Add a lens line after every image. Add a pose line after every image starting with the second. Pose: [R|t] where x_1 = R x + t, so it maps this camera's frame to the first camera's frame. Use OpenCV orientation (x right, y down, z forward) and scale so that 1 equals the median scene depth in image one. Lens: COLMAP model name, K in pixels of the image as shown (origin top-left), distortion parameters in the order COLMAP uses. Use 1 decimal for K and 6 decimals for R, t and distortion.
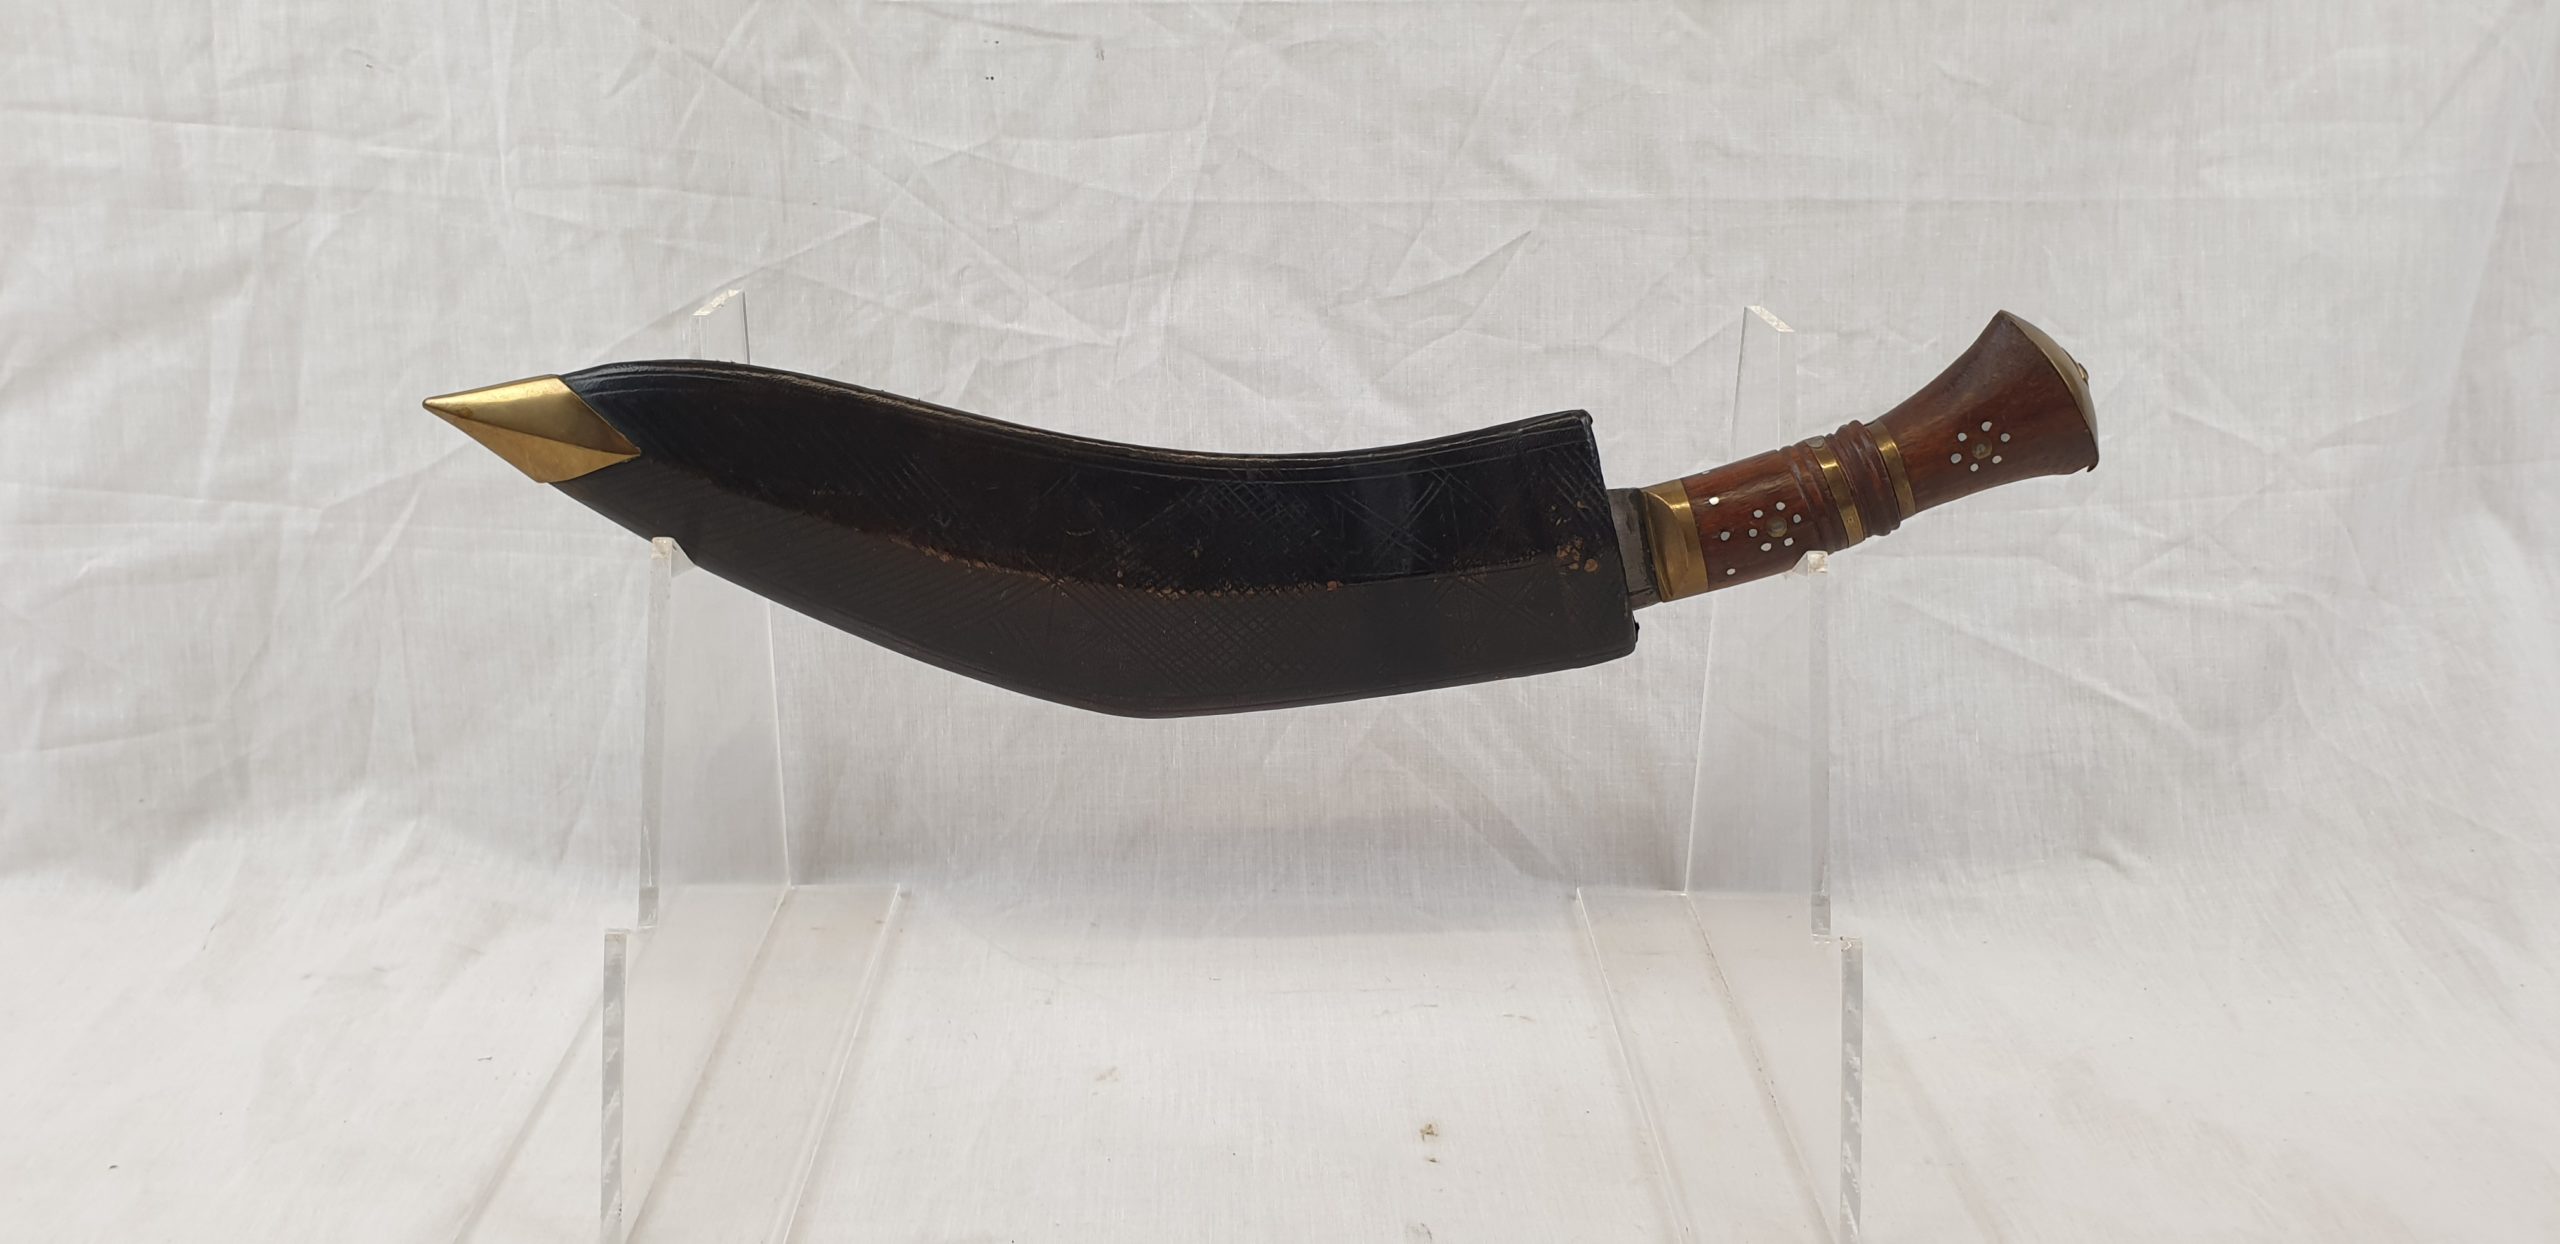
lens RADIAL K [[2091.6, 0, 1384.7], [0, 2091.6, 672.4], [0, 0, 1]] dist [0.004615, -0.067721]
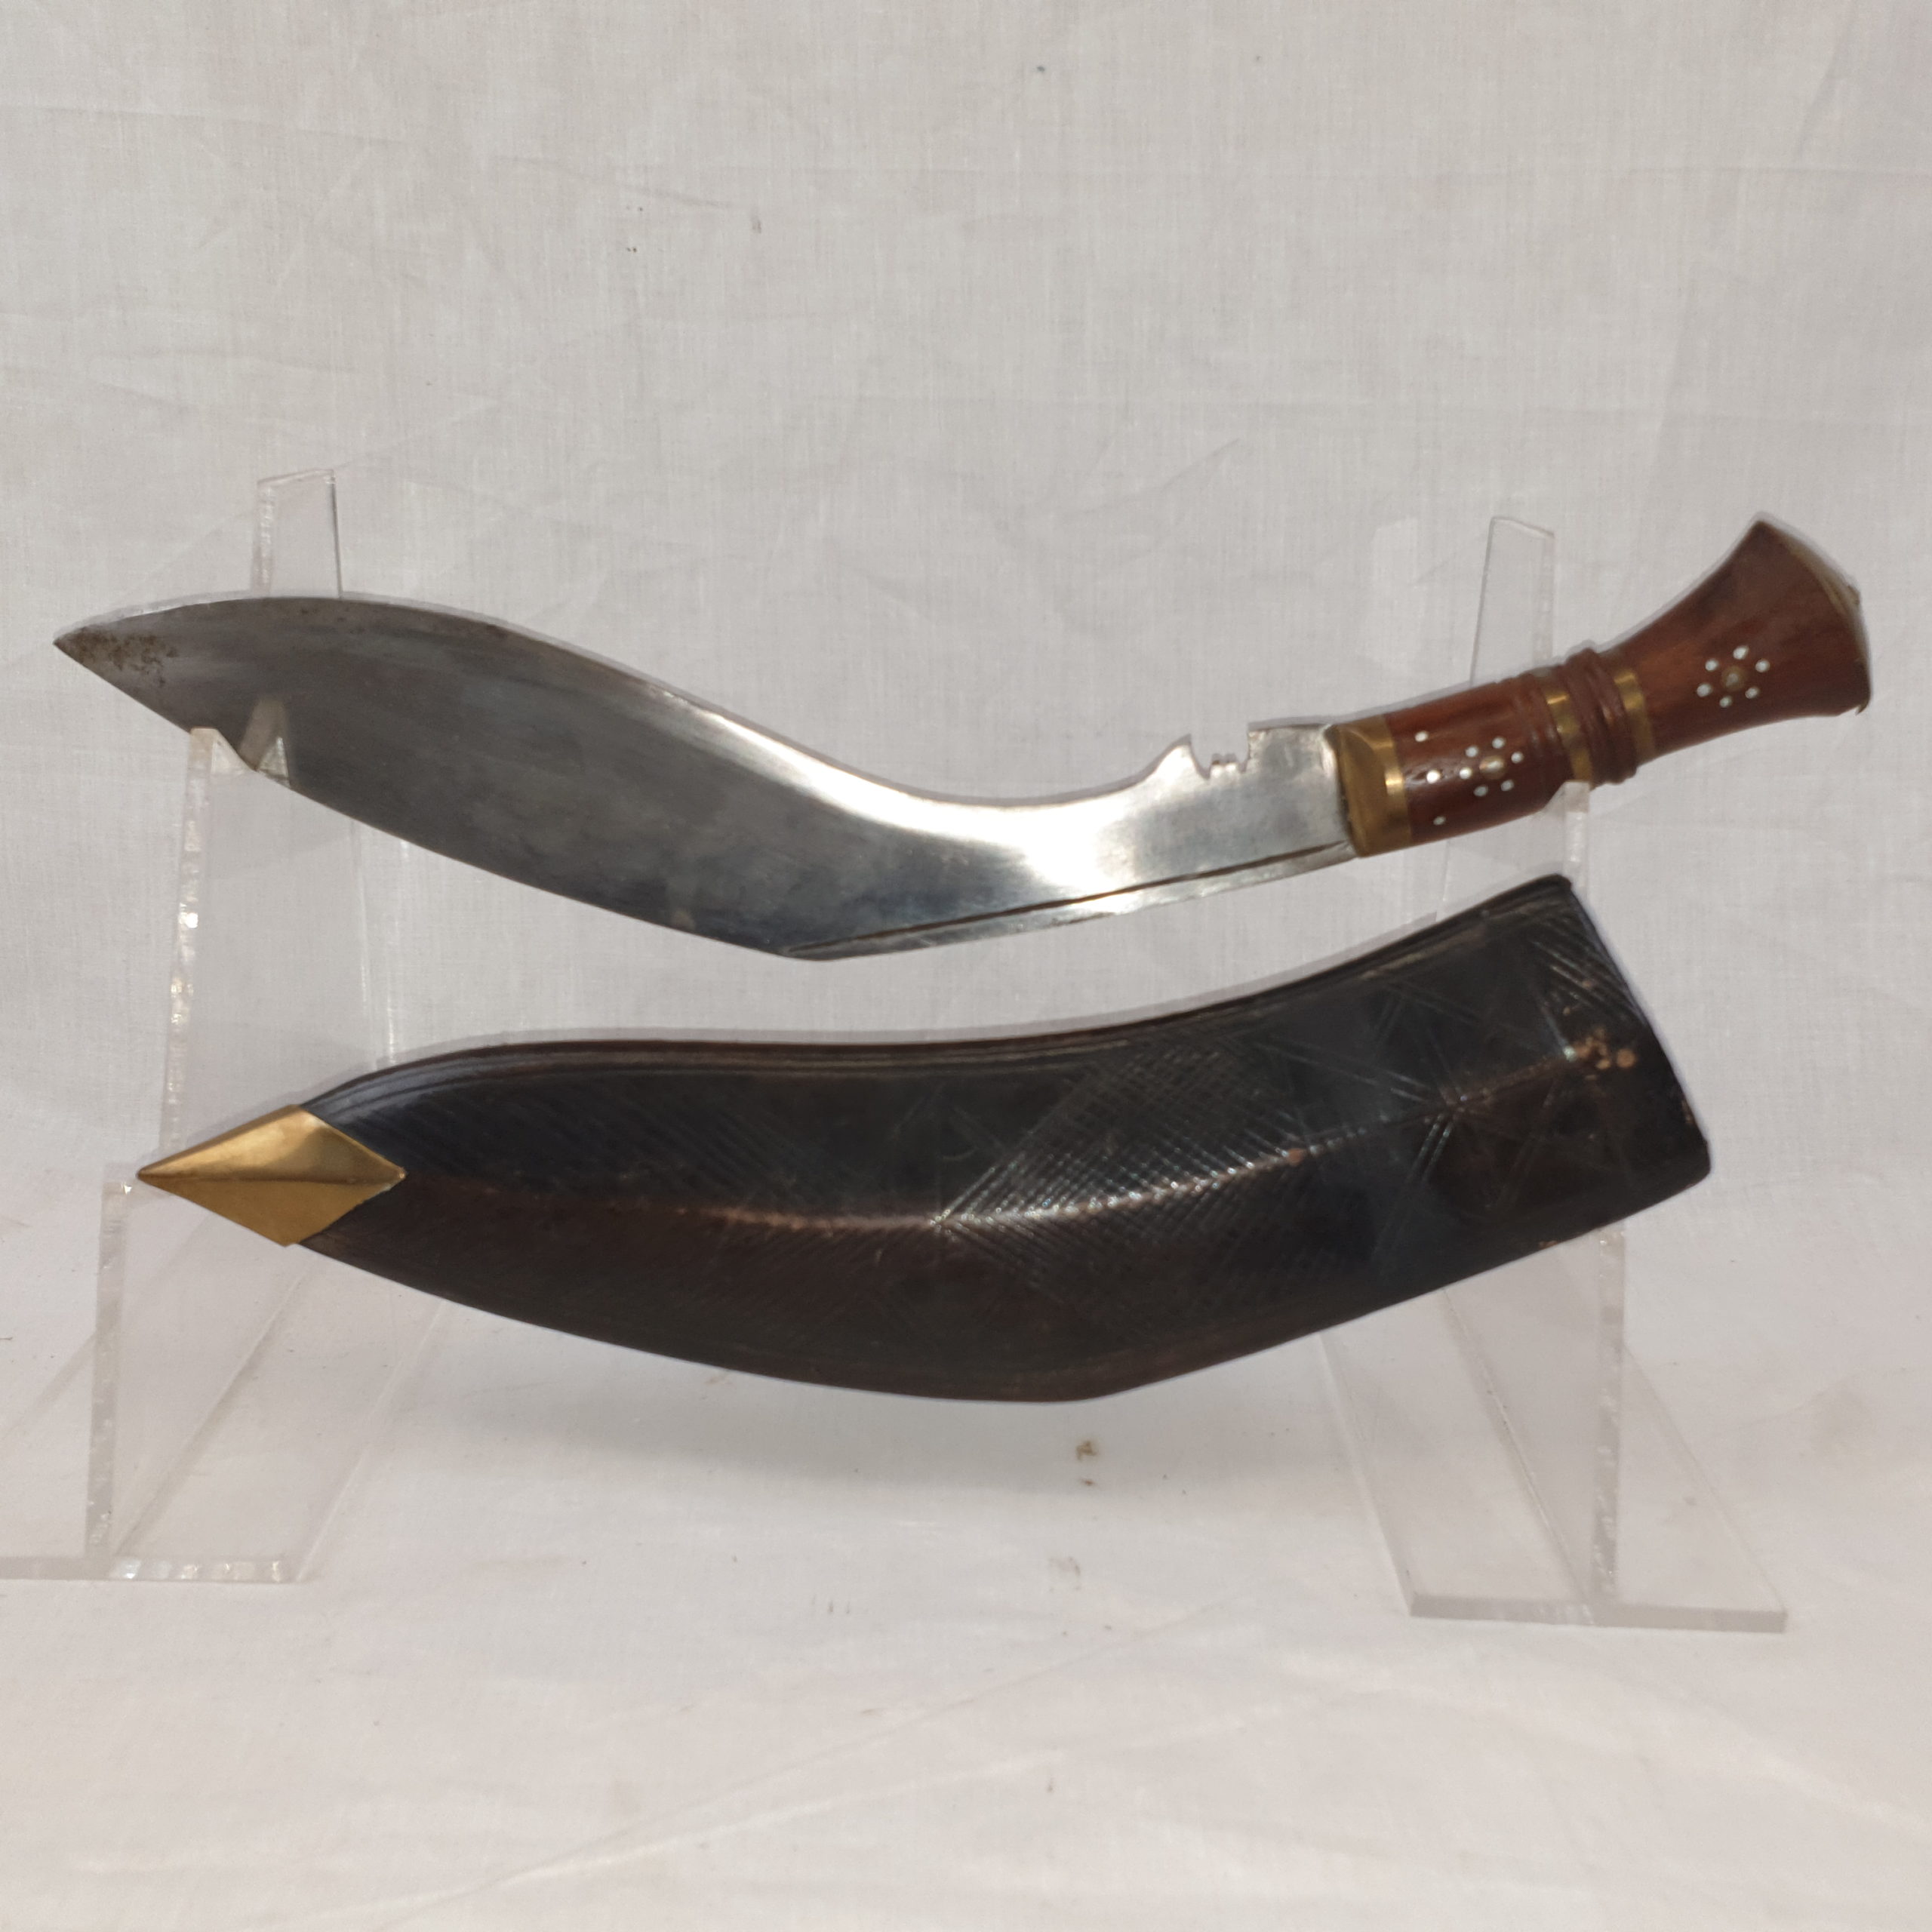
lens RADIAL K [[2003.1, 0, 1000.2], [0, 2003.1, 990.1], [0, 0, 1]] dist [-0.002362, 0.000000]
pose [[0.999309, 0.025651, -0.026917, -0.002033], [-0.025909, 0.999621, -0.009288, 0.032450], [0.026668, 0.009979, 0.999595, 0.160151]]
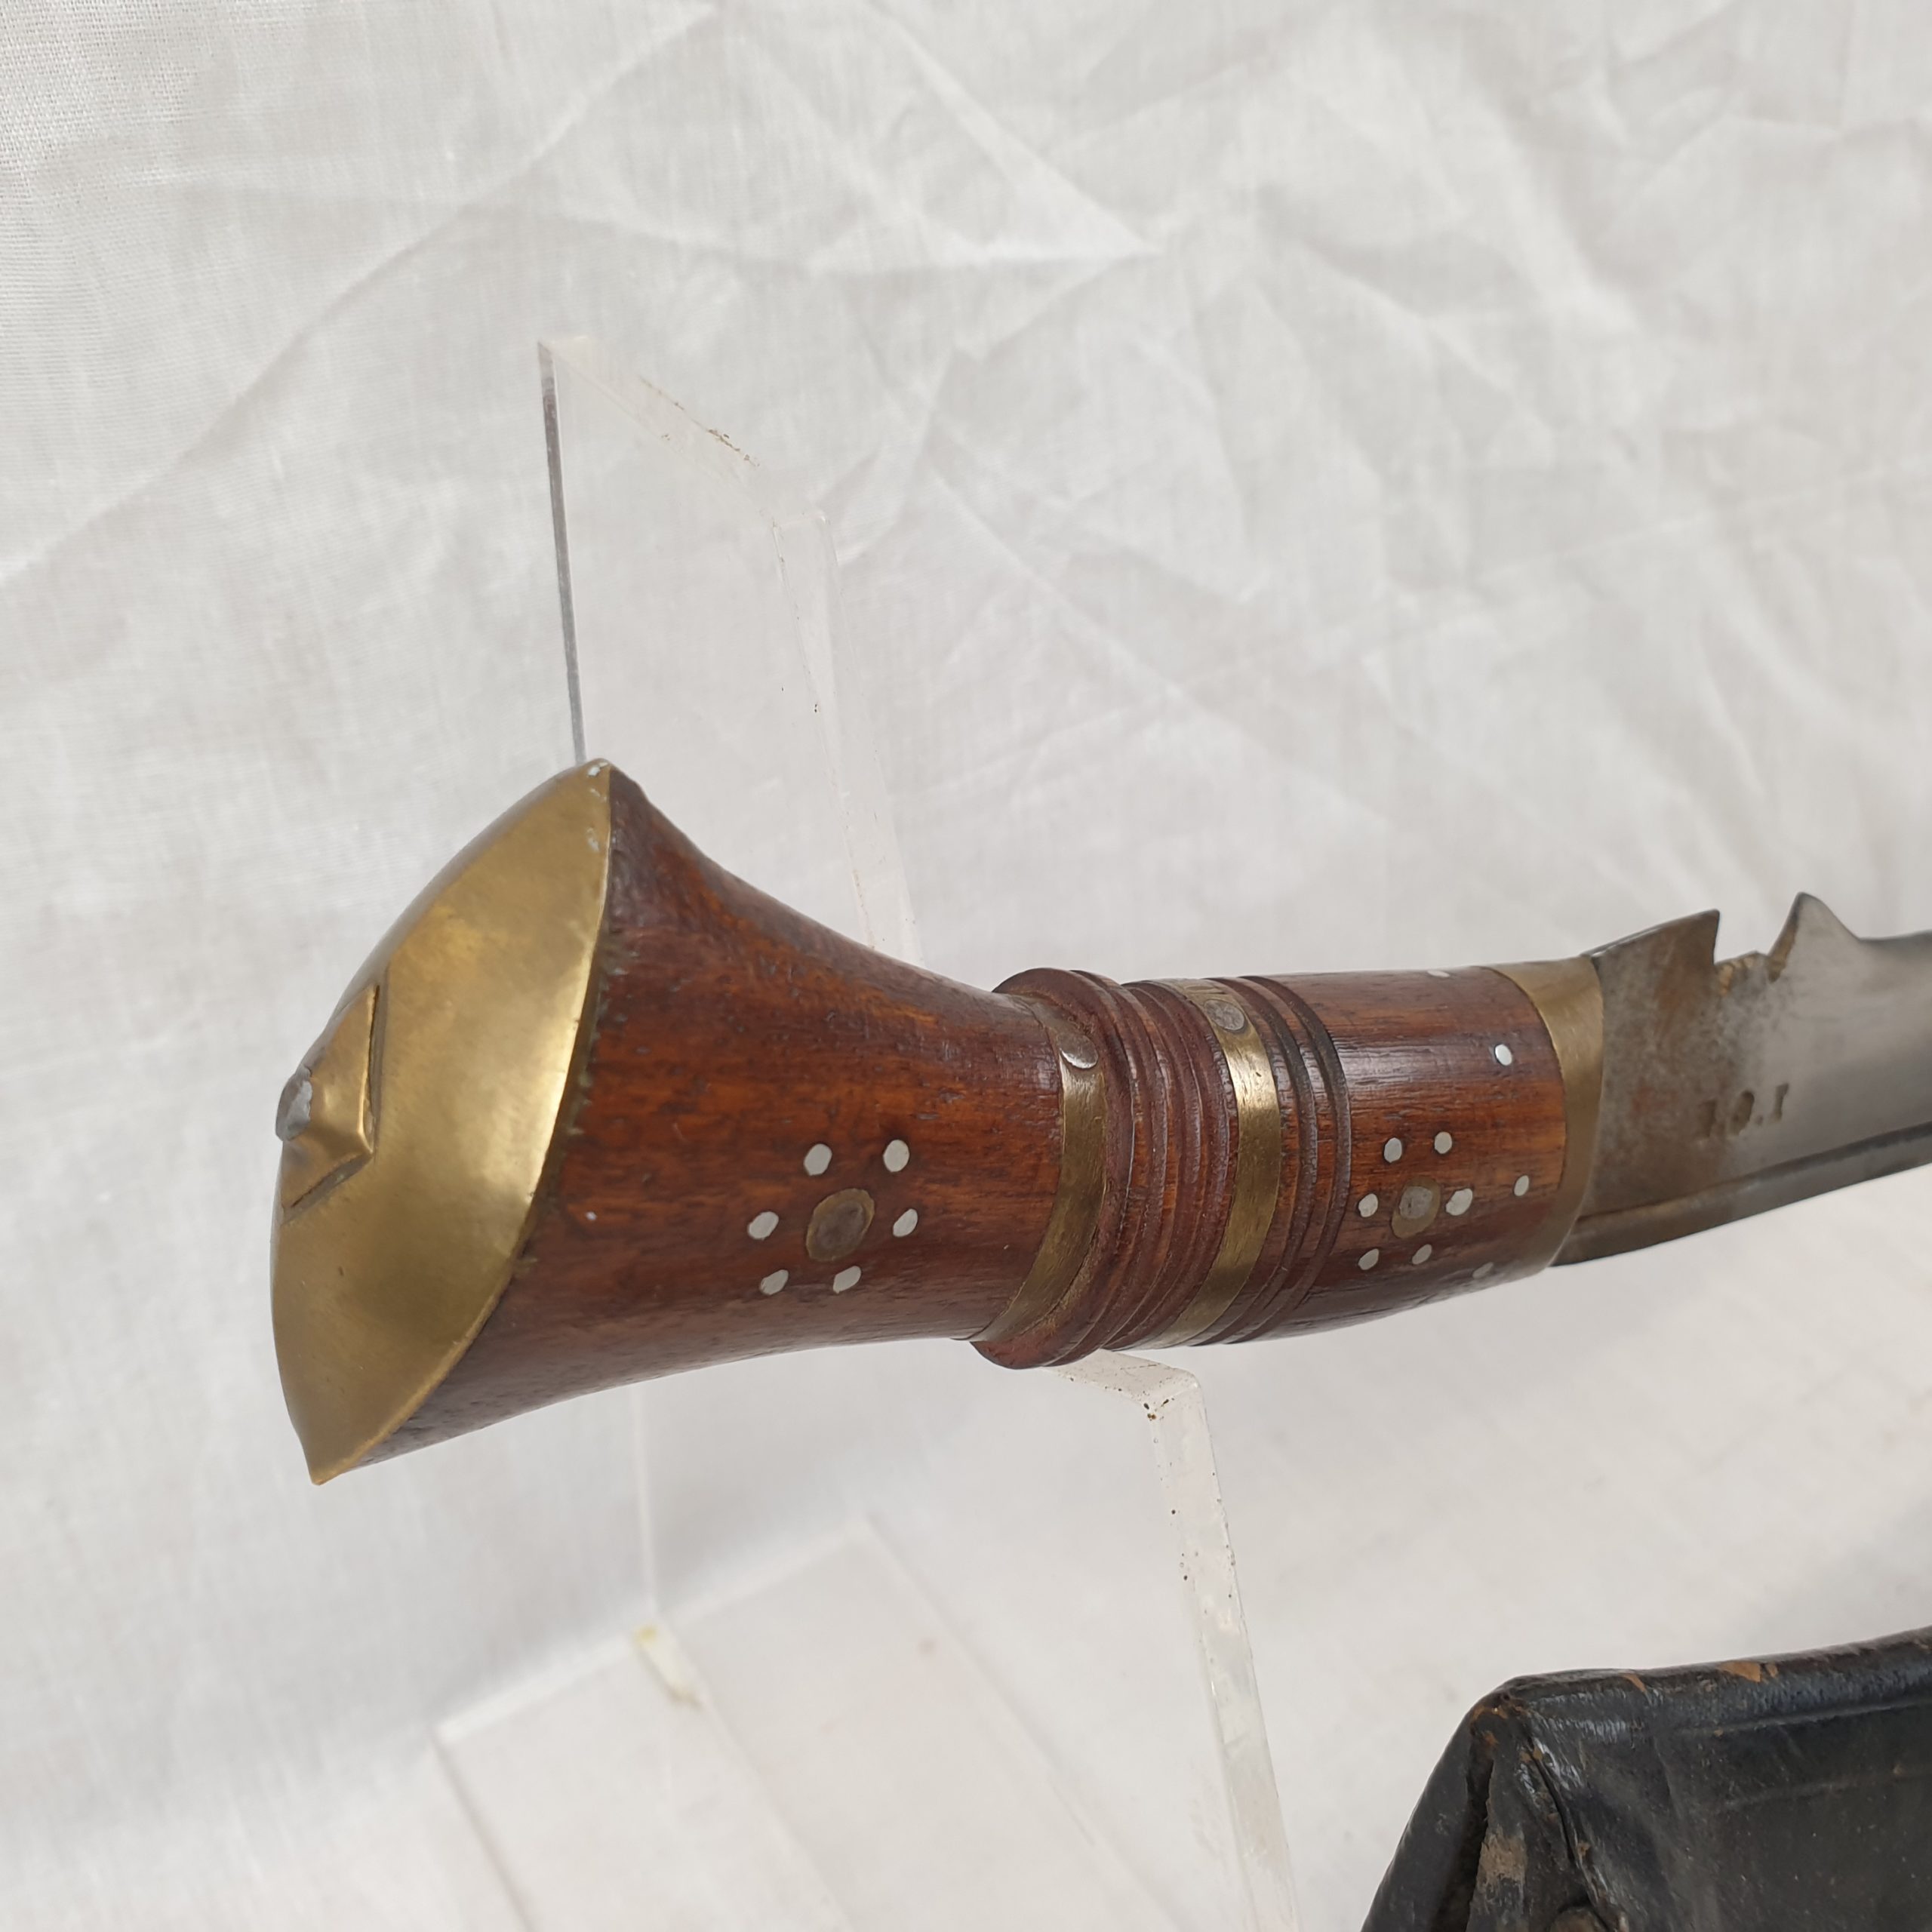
lens RADIAL K [[2106.4, 0, 932.1], [0, 2106.4, 988.3], [0, 0, 1]] dist [-0.041837, 0.000000]
pose [[0.871173, -0.296892, 0.391041, -0.388333], [0.154975, 0.922020, 0.354771, -0.181050], [-0.465876, -0.248465, 0.849249, 0.638539]]
